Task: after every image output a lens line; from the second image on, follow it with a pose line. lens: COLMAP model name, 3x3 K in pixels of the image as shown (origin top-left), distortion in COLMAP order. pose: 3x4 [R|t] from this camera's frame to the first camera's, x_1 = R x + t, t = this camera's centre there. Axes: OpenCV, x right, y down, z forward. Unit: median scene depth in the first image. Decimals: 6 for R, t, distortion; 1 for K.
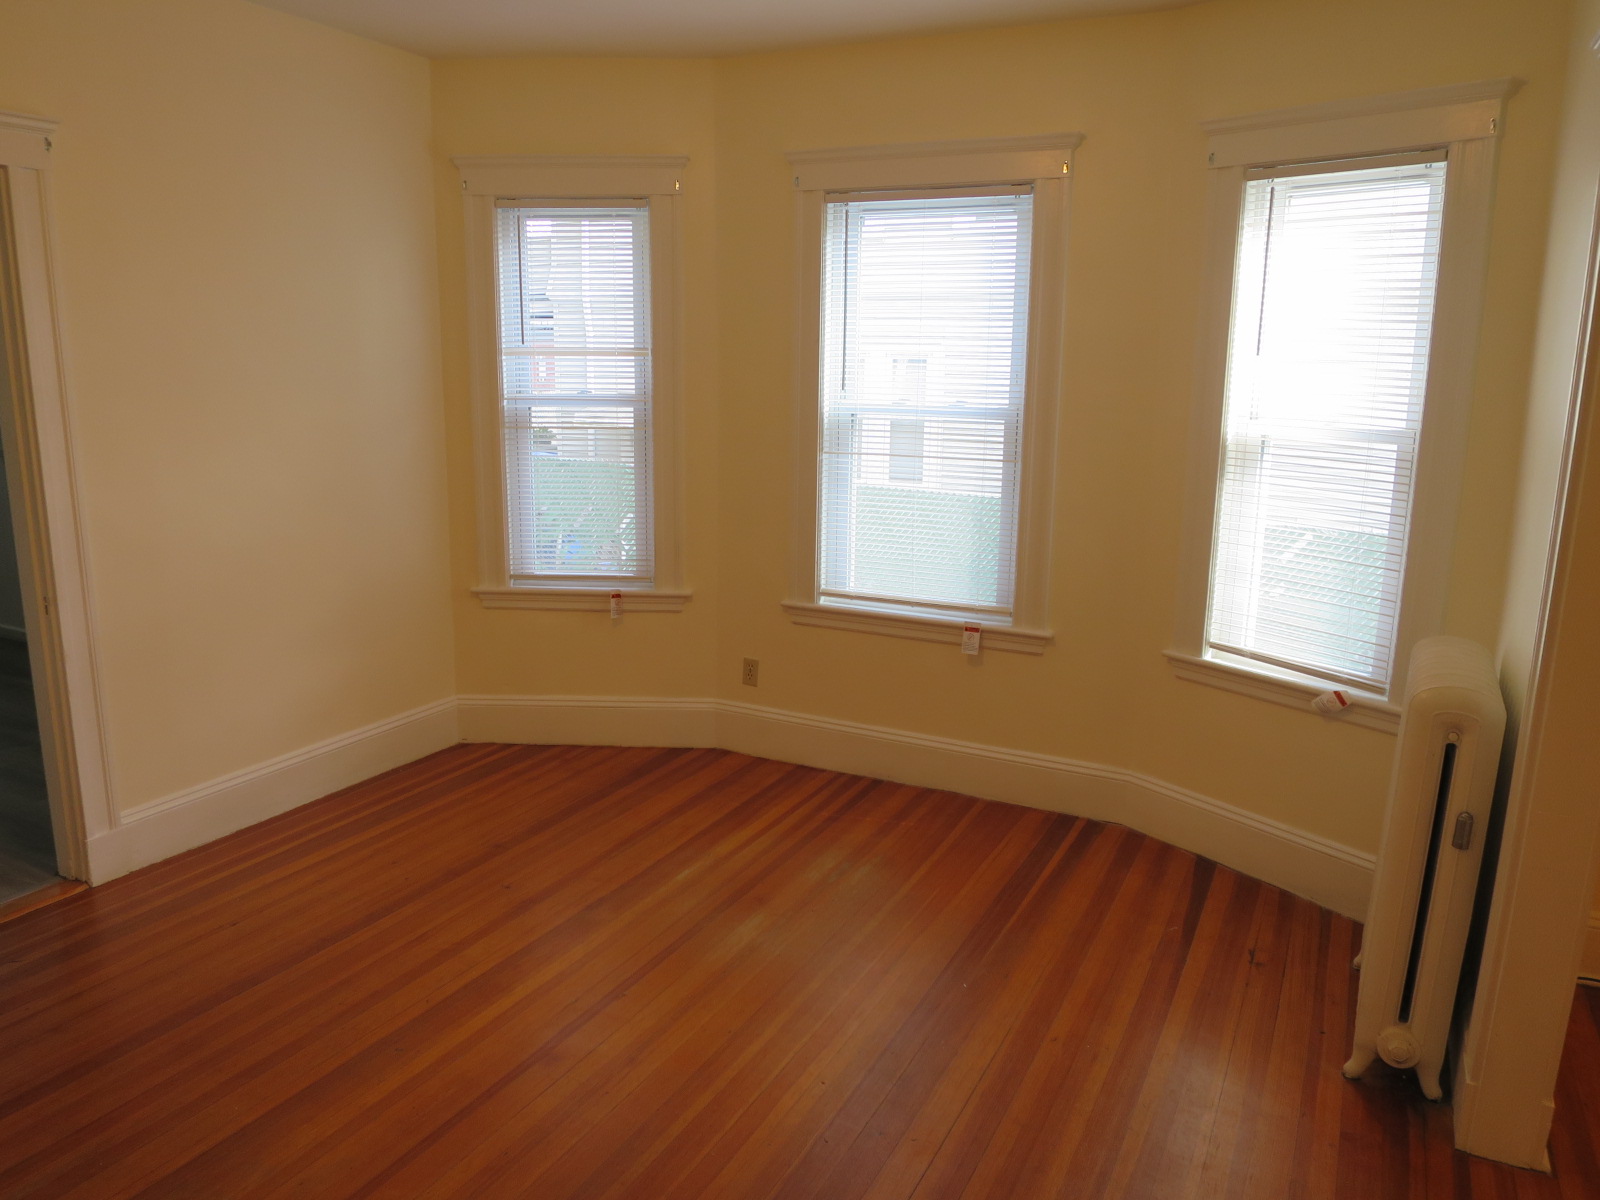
lens RADIAL K [[1148.5, 0, 800.0], [0, 1148.5, 600.0], [0, 0, 1]] dist [-0.050085, 0.011256]
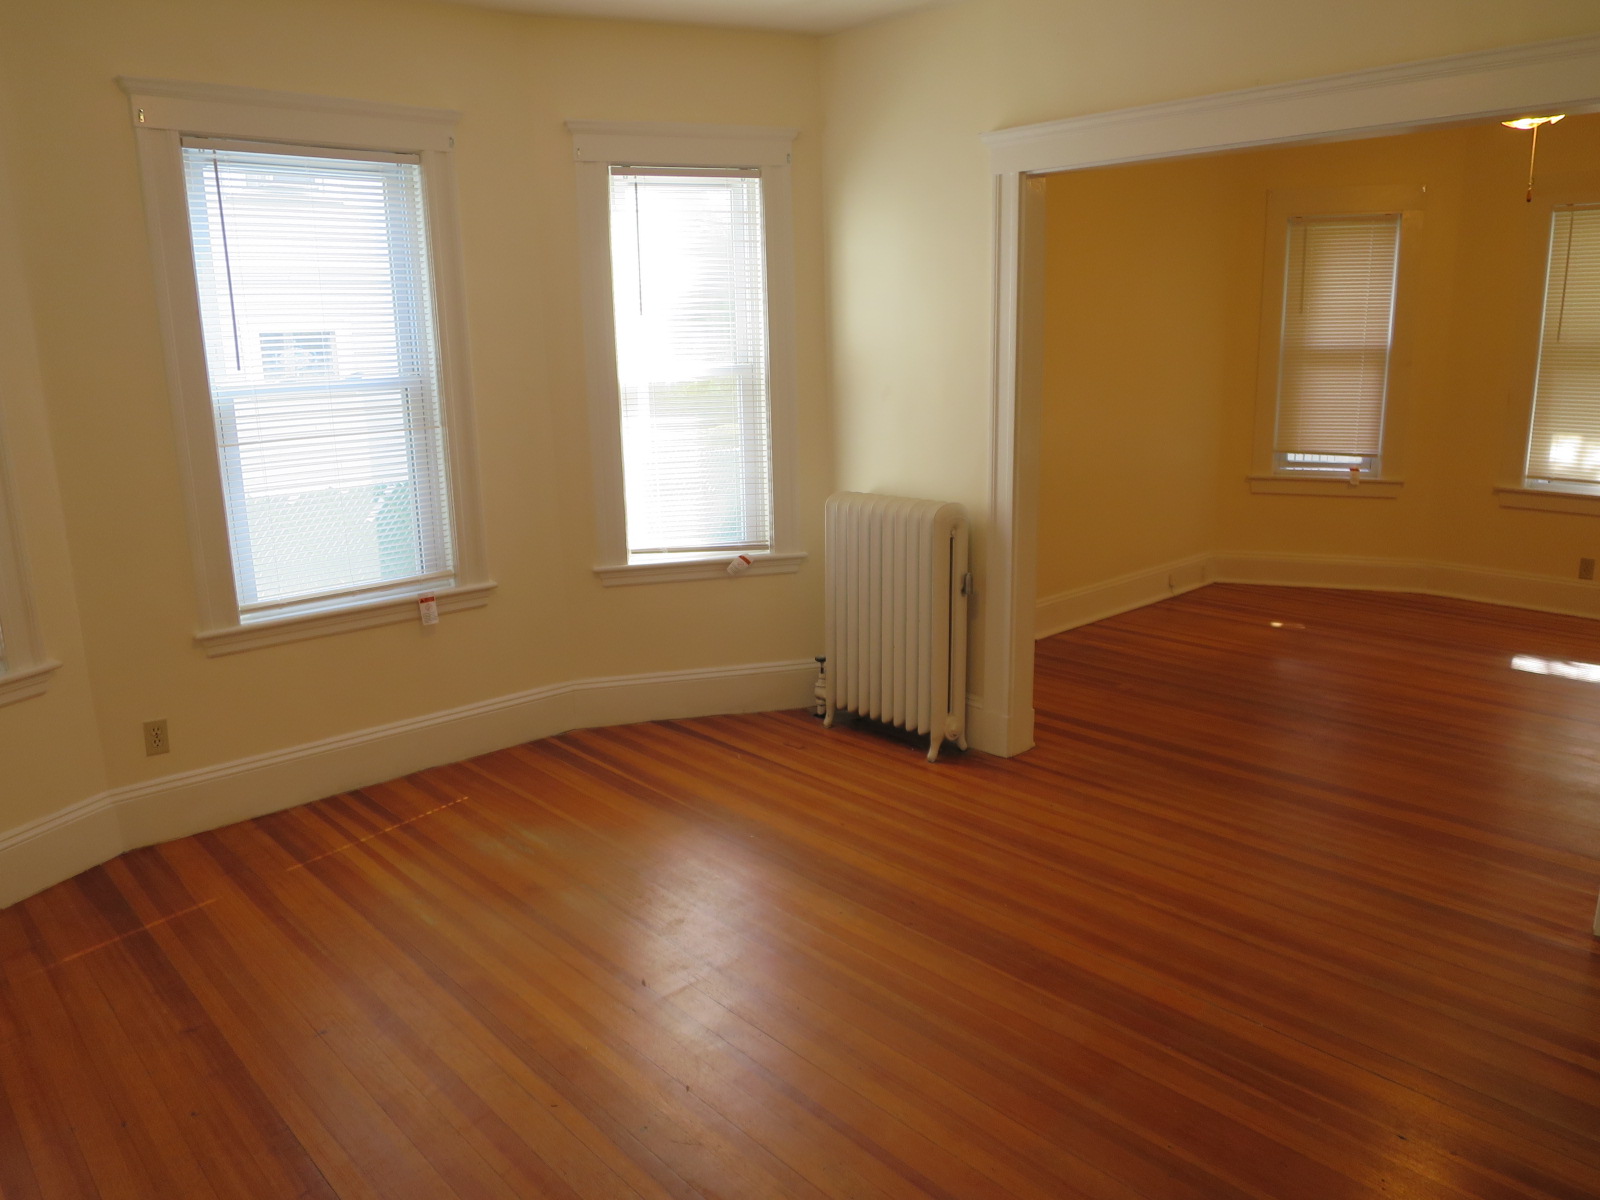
lens RADIAL K [[1147.3, 0, 824.0], [0, 1147.3, 603.1], [0, 0, 1]] dist [-0.045734, 0.001827]
pose [[0.347863, -0.239983, 0.906311, -0.635741], [0.214928, 0.961353, 0.172064, -0.068699], [-0.912577, 0.134937, 0.385998, 0.304358]]
